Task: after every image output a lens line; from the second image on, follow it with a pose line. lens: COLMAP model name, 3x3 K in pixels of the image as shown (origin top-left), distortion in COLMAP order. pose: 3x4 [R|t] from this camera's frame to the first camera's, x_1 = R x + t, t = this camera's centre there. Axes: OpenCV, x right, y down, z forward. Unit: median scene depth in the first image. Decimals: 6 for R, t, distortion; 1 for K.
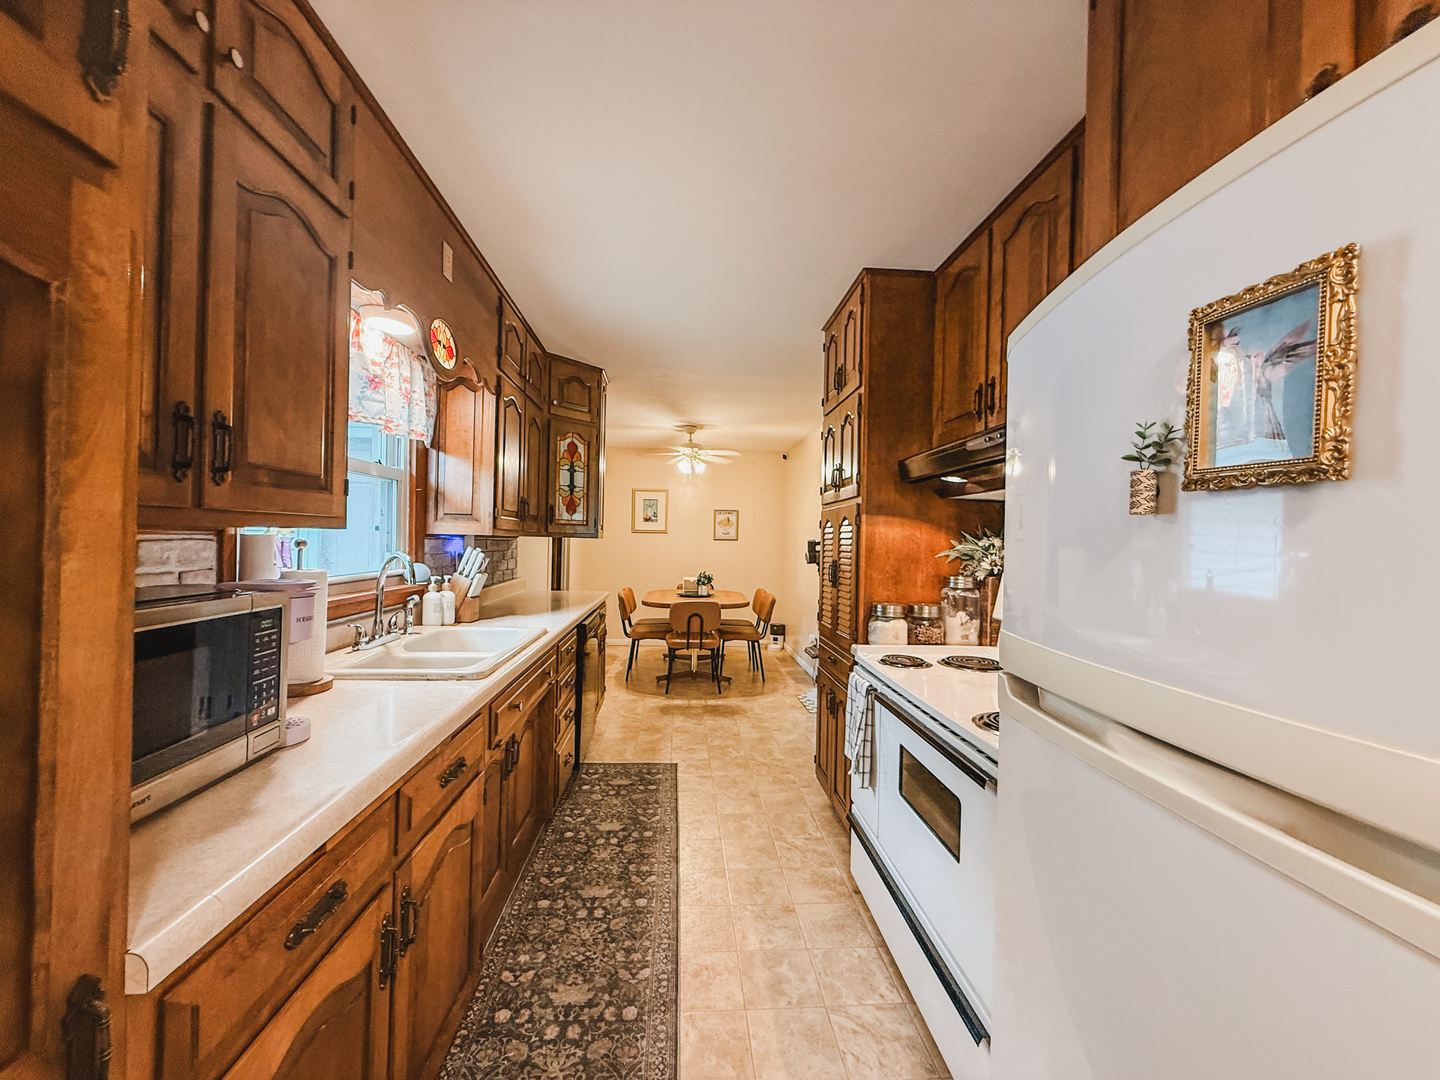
lens RADIAL K [[573.5, 0, 716.2], [0, 573.5, 540.2], [0, 0, 1]] dist [0.000261, 0.000102]
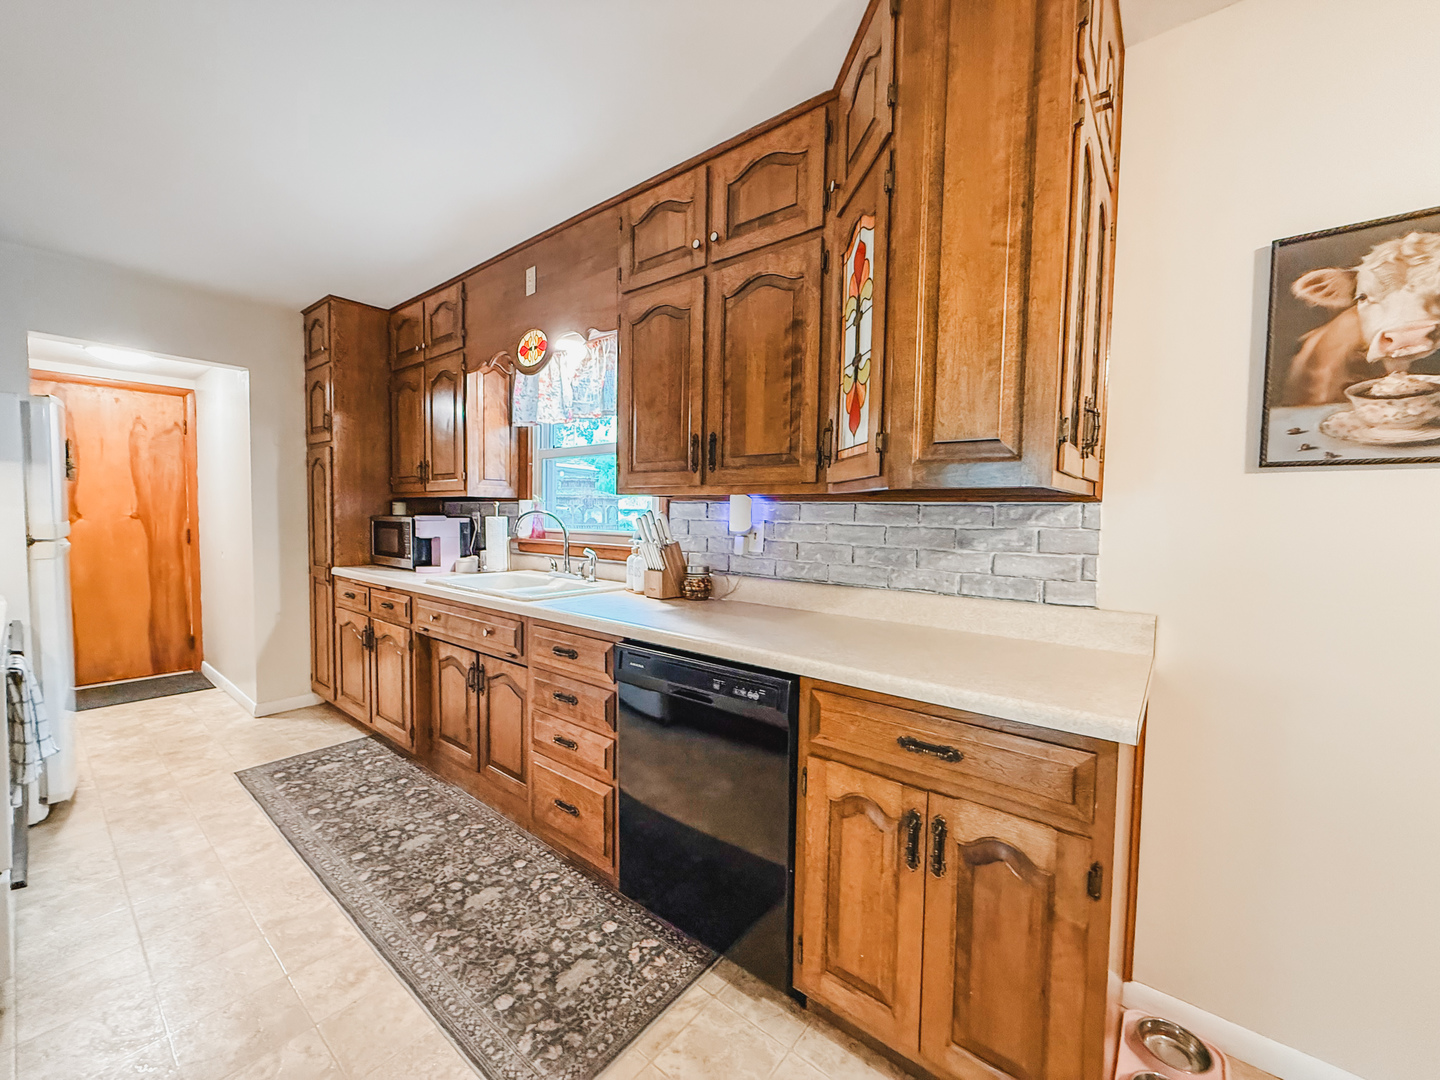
lens RADIAL K [[573.5, 0, 716.2], [0, 573.5, 540.2], [0, 0, 1]] dist [0.000261, 0.000102]
pose [[-0.681244, 0.000806, -0.732056, 0.185061], [-0.031300, 0.999053, 0.030228, 0.036625], [0.731387, 0.043506, -0.680574, 2.232511]]
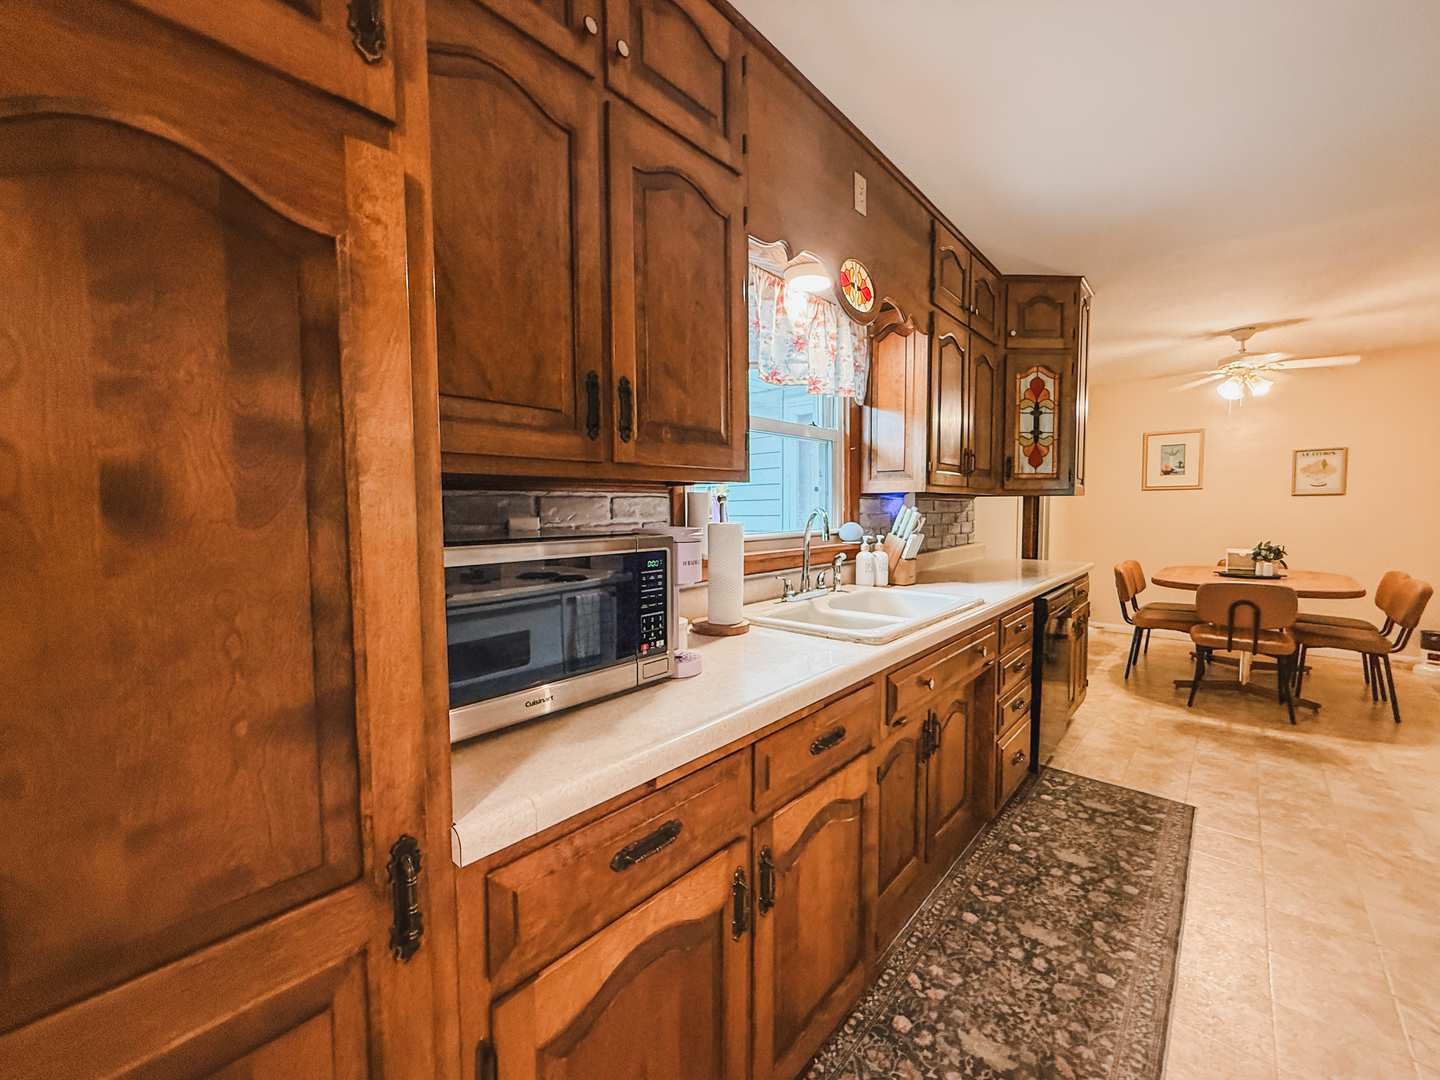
lens RADIAL K [[573.5, 0, 716.2], [0, 573.5, 540.2], [0, 0, 1]] dist [0.000261, 0.000102]
pose [[0.693242, 0.014583, -0.720558, 0.046856], [0.022647, 0.998861, 0.042004, 0.029332], [0.720349, -0.045438, 0.692121, 0.169474]]
